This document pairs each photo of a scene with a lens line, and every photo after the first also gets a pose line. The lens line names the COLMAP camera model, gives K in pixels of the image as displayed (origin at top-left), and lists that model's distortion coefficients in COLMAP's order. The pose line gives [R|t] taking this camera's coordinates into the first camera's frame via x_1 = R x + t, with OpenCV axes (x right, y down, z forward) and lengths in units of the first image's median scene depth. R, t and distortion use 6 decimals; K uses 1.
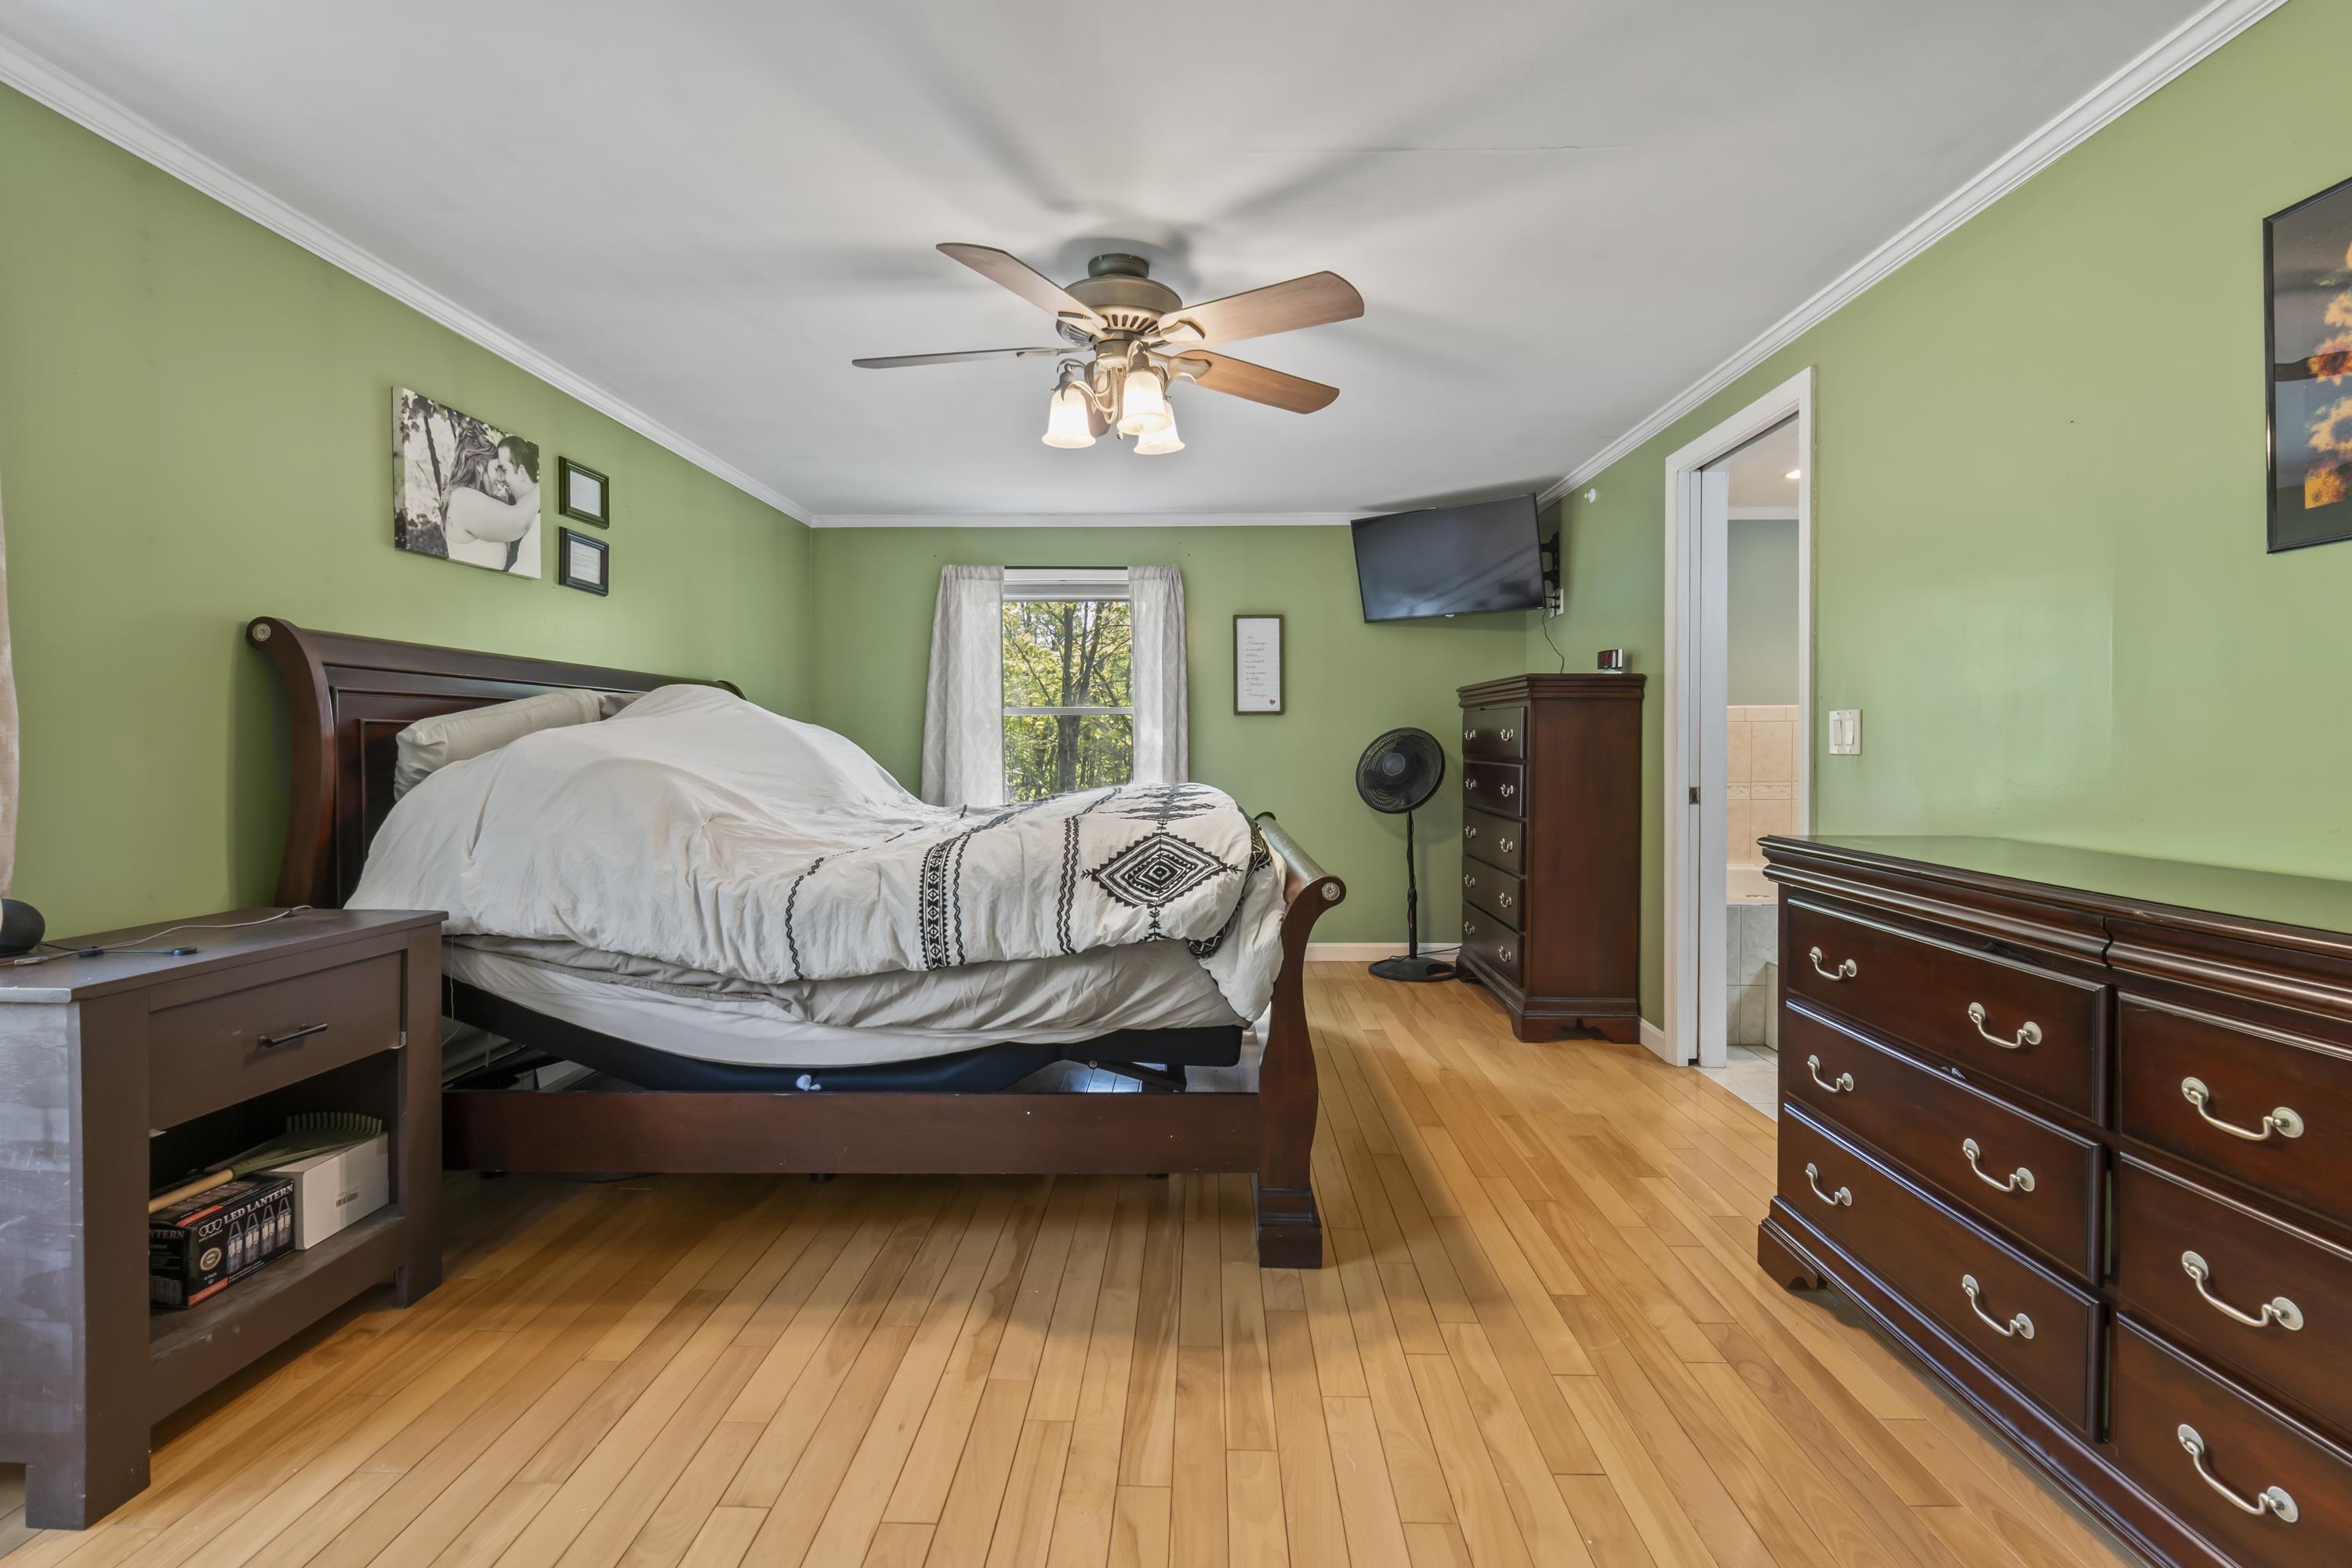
lens RADIAL K [[993.4, 0, 1175.9], [0, 993.4, 755.1], [0, 0, 1]] dist [-0.002679, -0.001953]
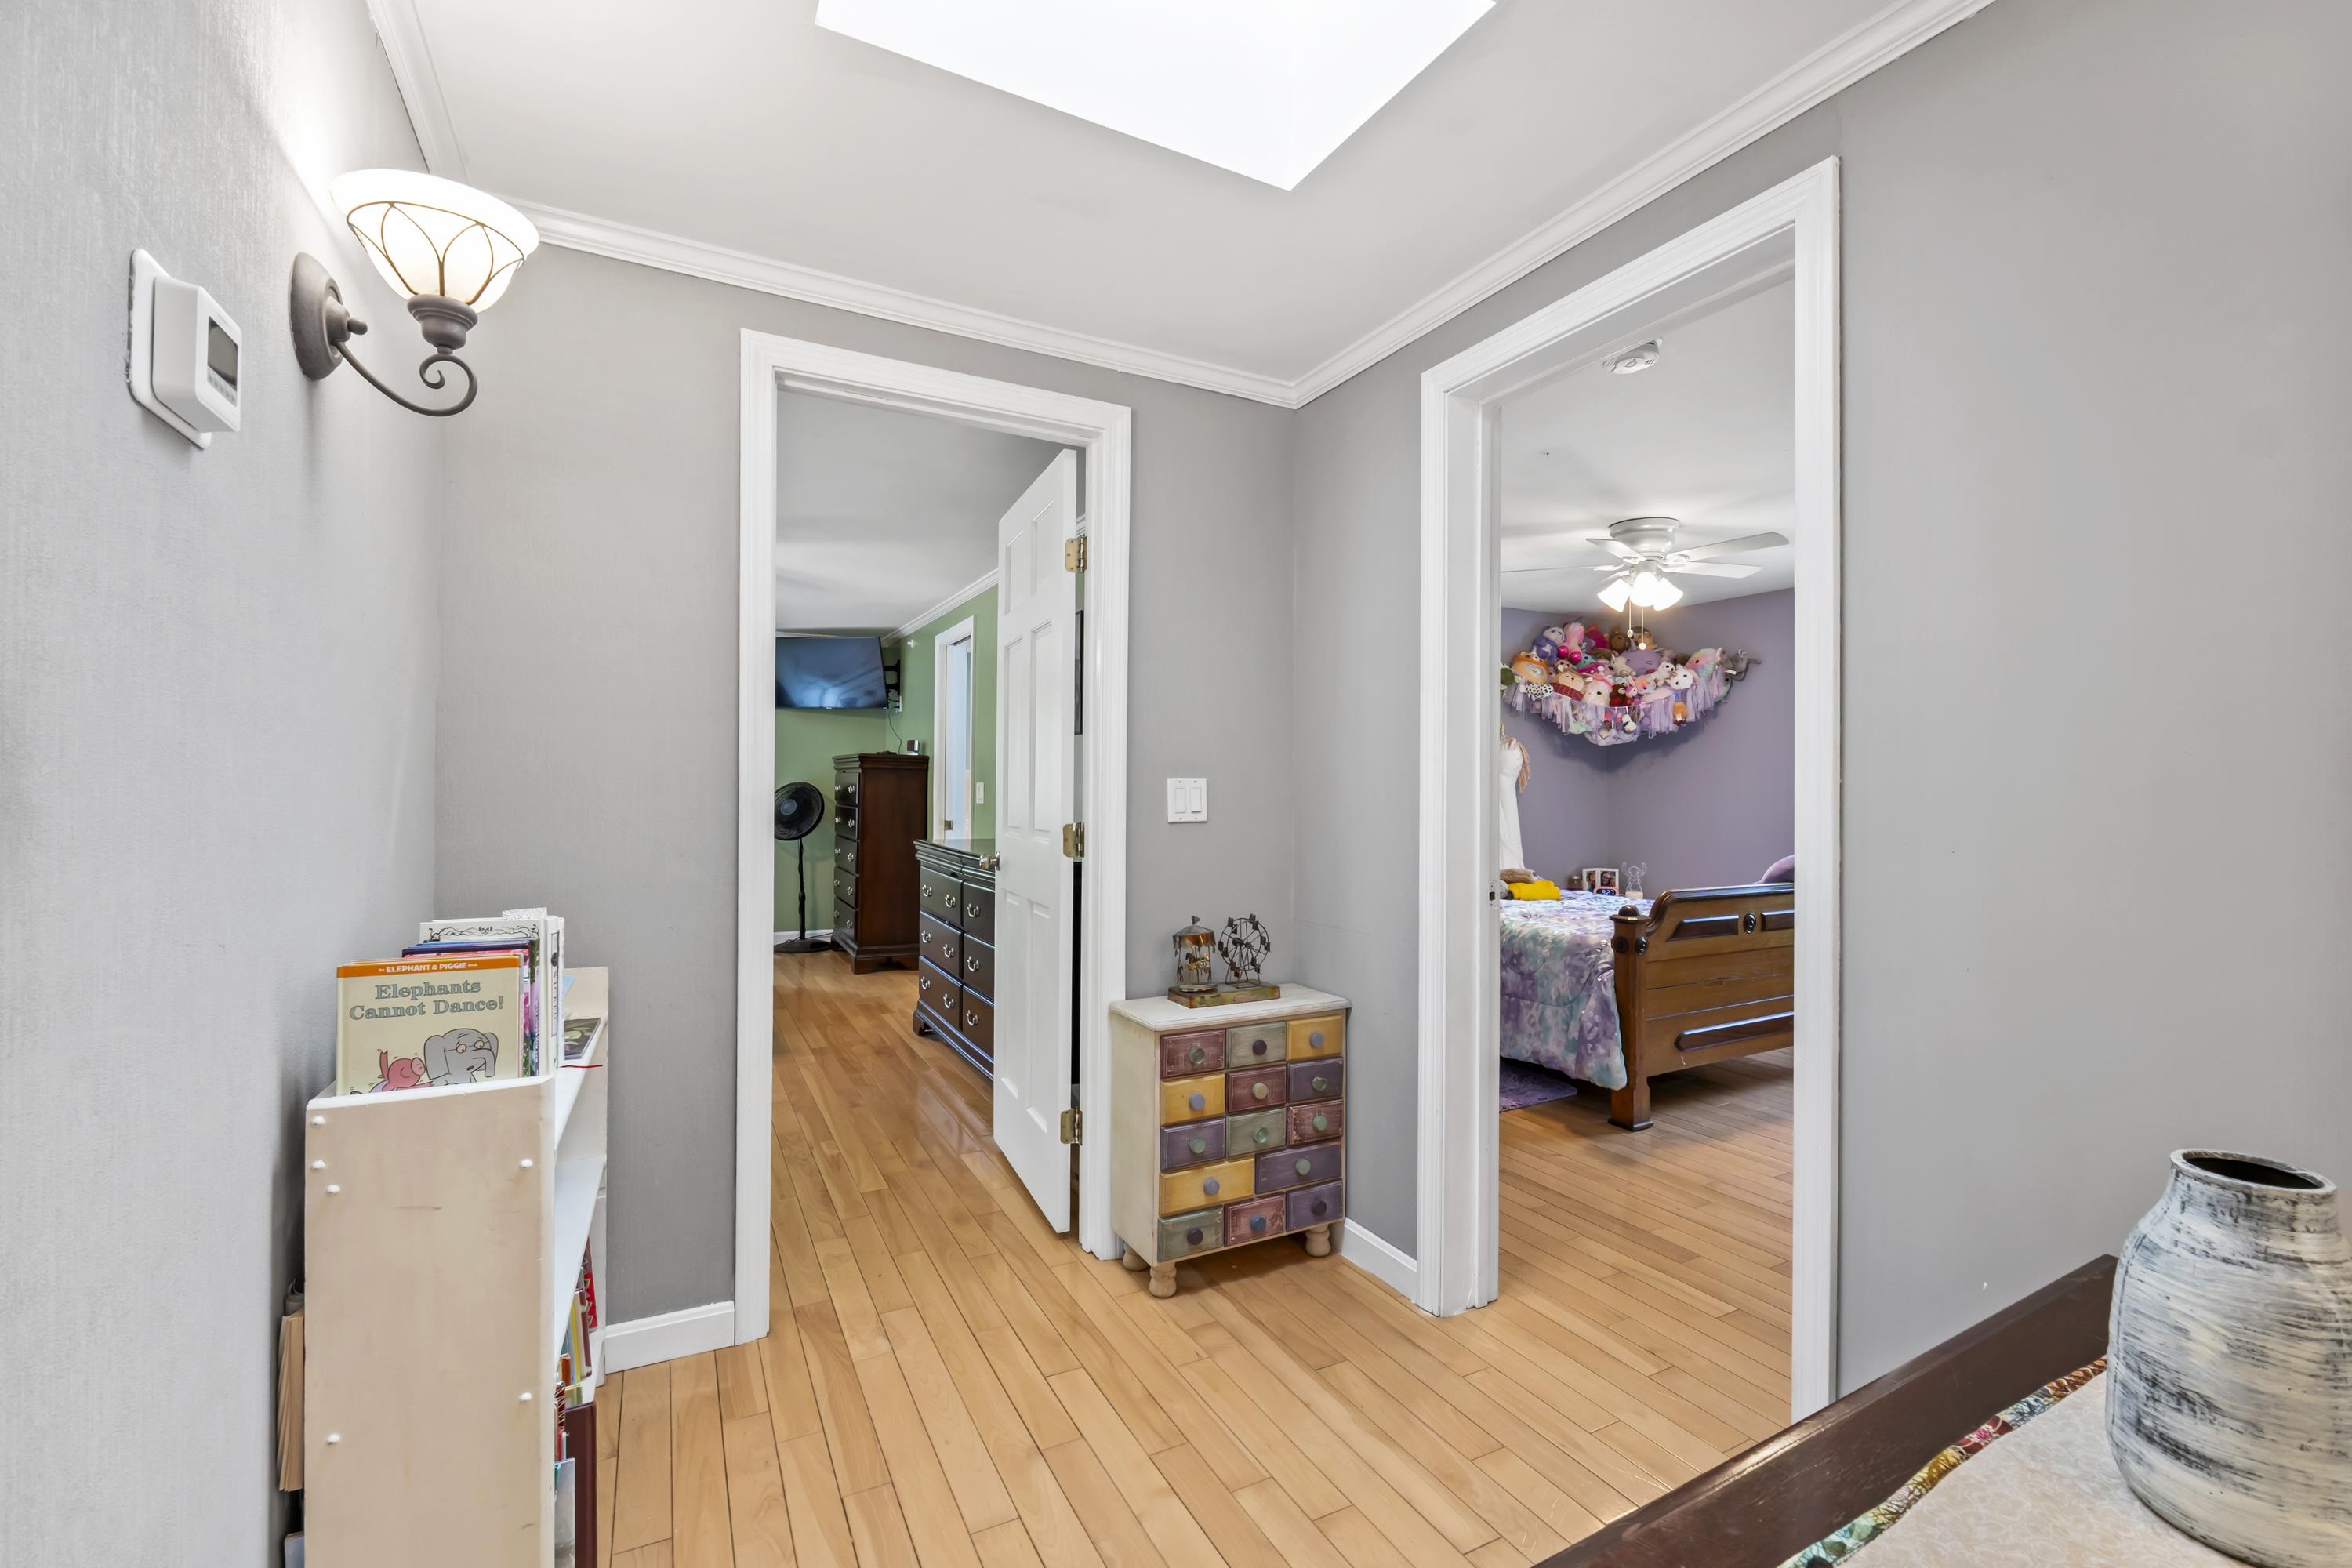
lens RADIAL K [[993.4, 0, 1181.2], [0, 993.4, 790.9], [0, 0, 1]] dist [-0.002679, -0.001953]
pose [[0.868916, 0.012761, 0.494796, -0.003444], [-0.009618, 0.999914, -0.008899, -0.010952], [-0.494867, 0.002974, 0.868964, -0.876285]]
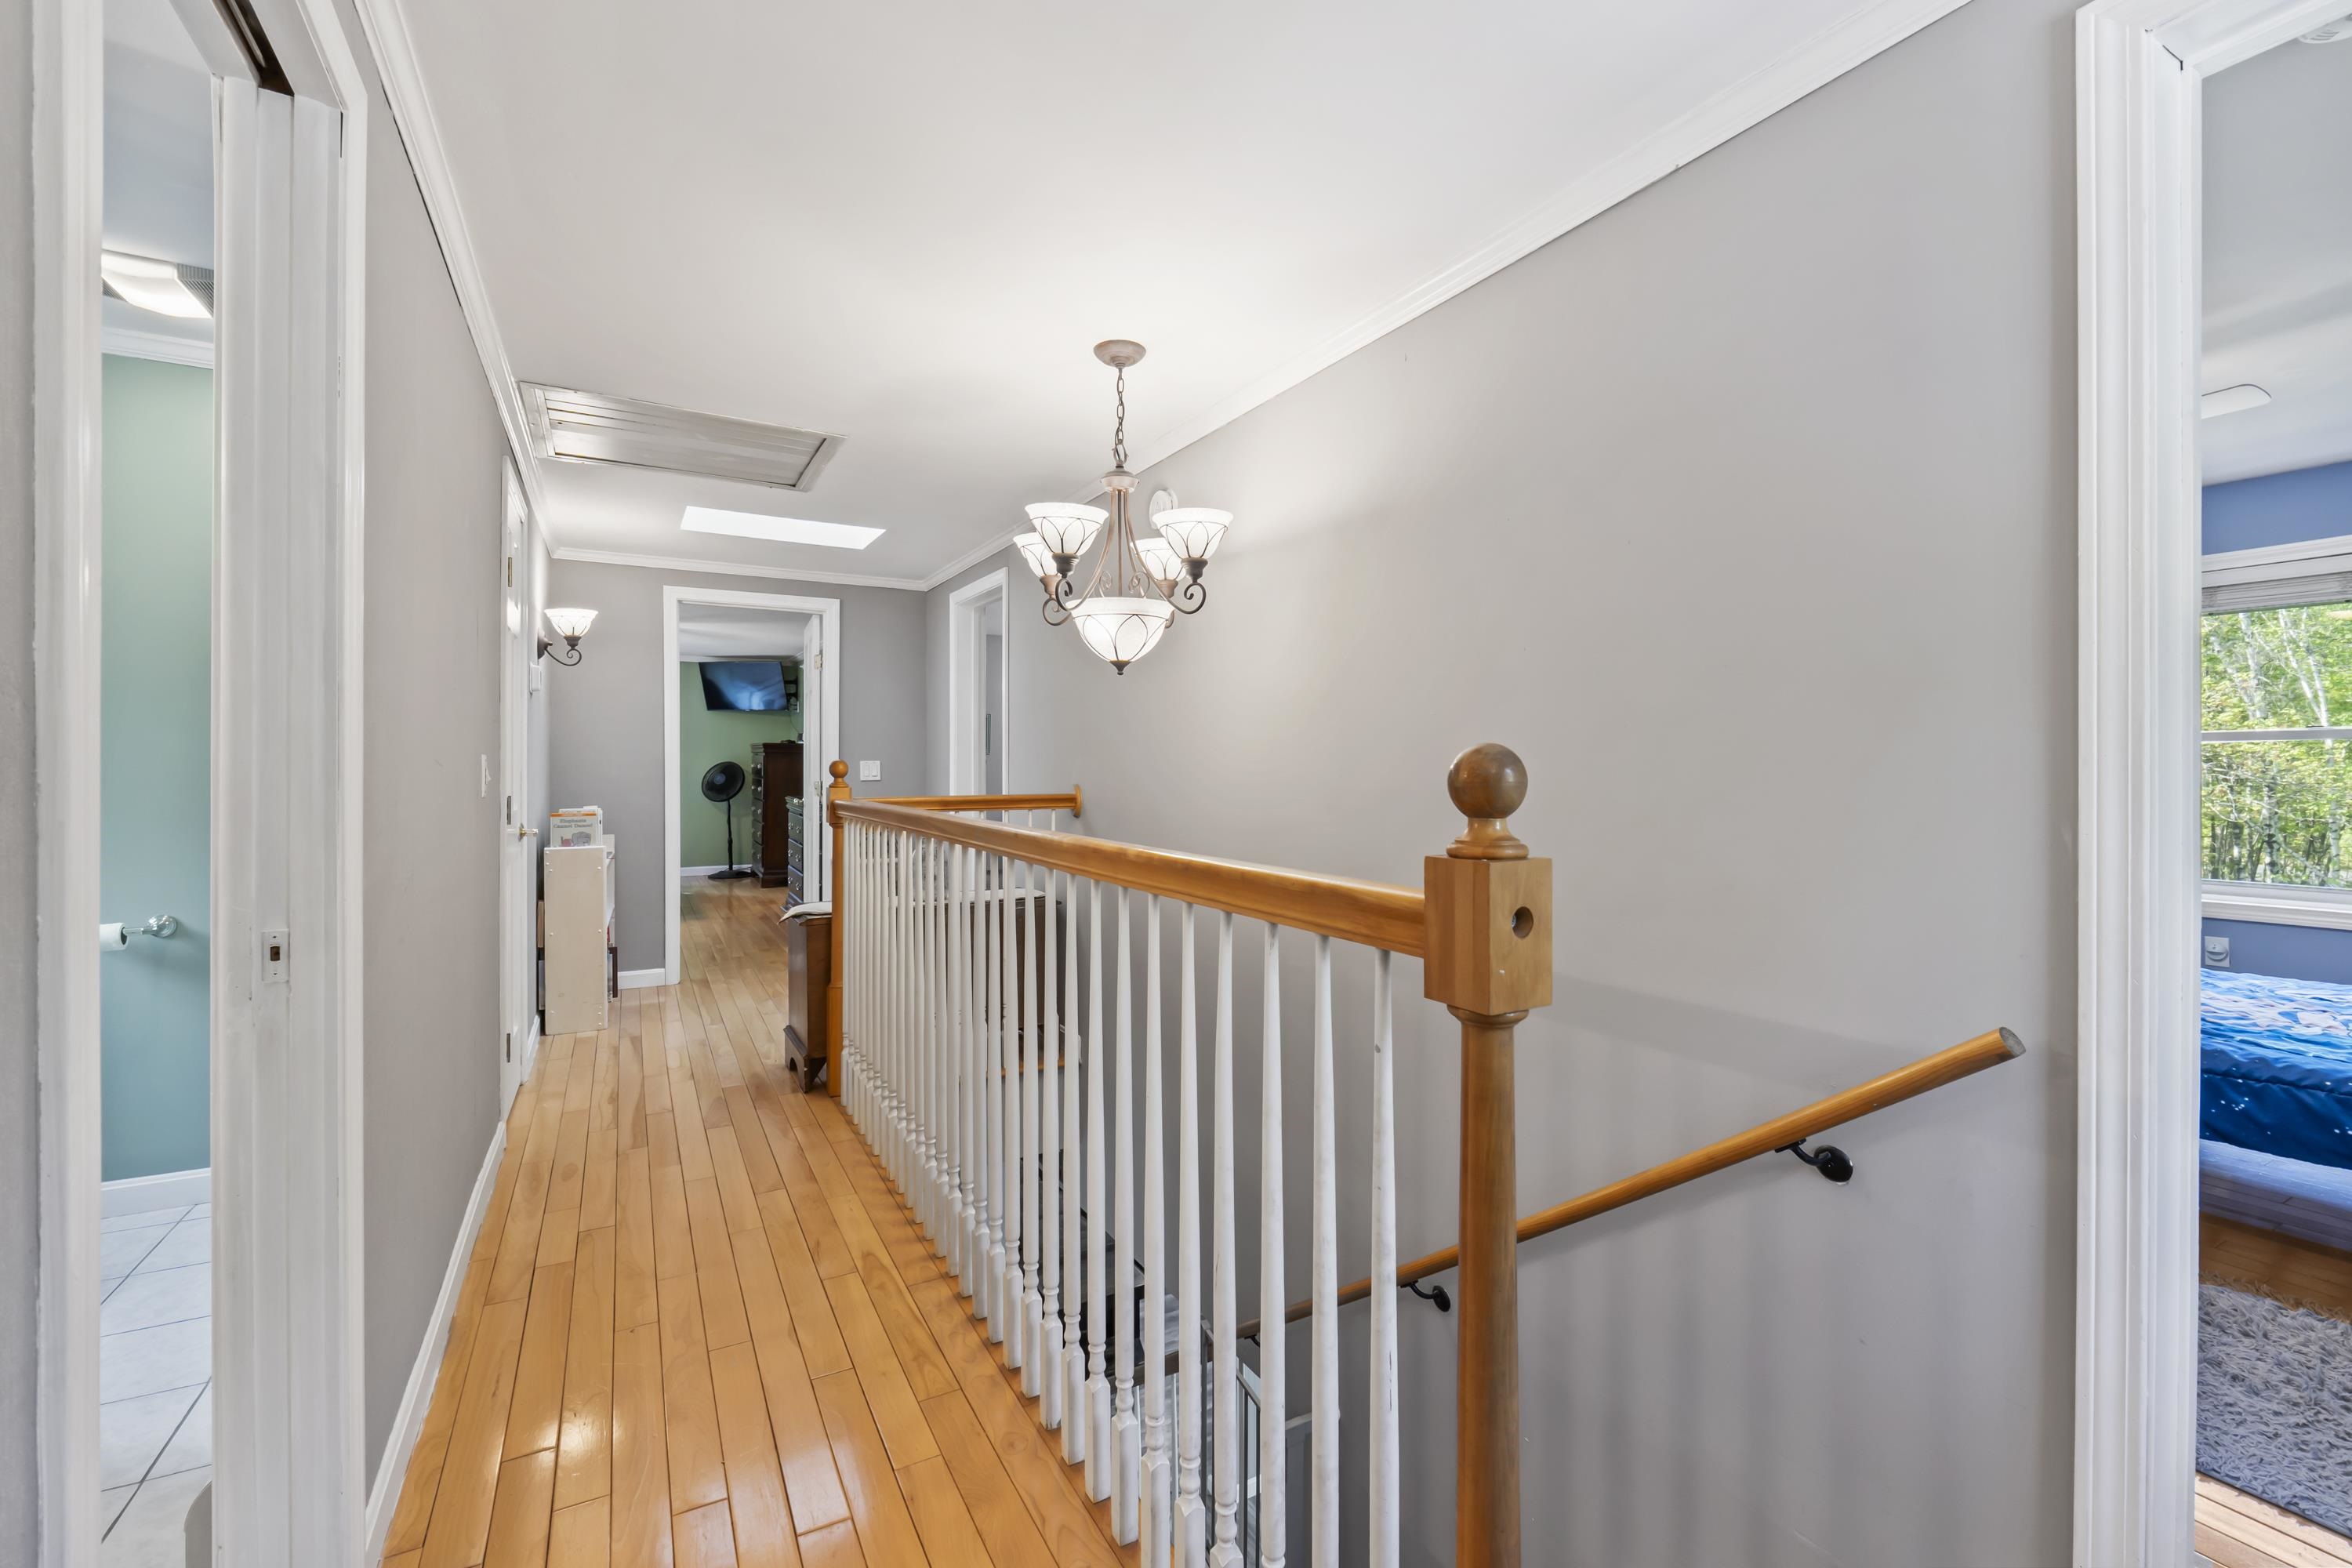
lens RADIAL K [[993.4, 0, 1186.2], [0, 993.4, 775.8], [0, 0, 1]] dist [-0.002679, -0.001953]
pose [[0.853685, 0.002647, 0.520783, -0.055795], [-0.003885, 0.999992, 0.001285, -0.006449], [-0.520775, -0.003121, 0.853688, -2.102804]]
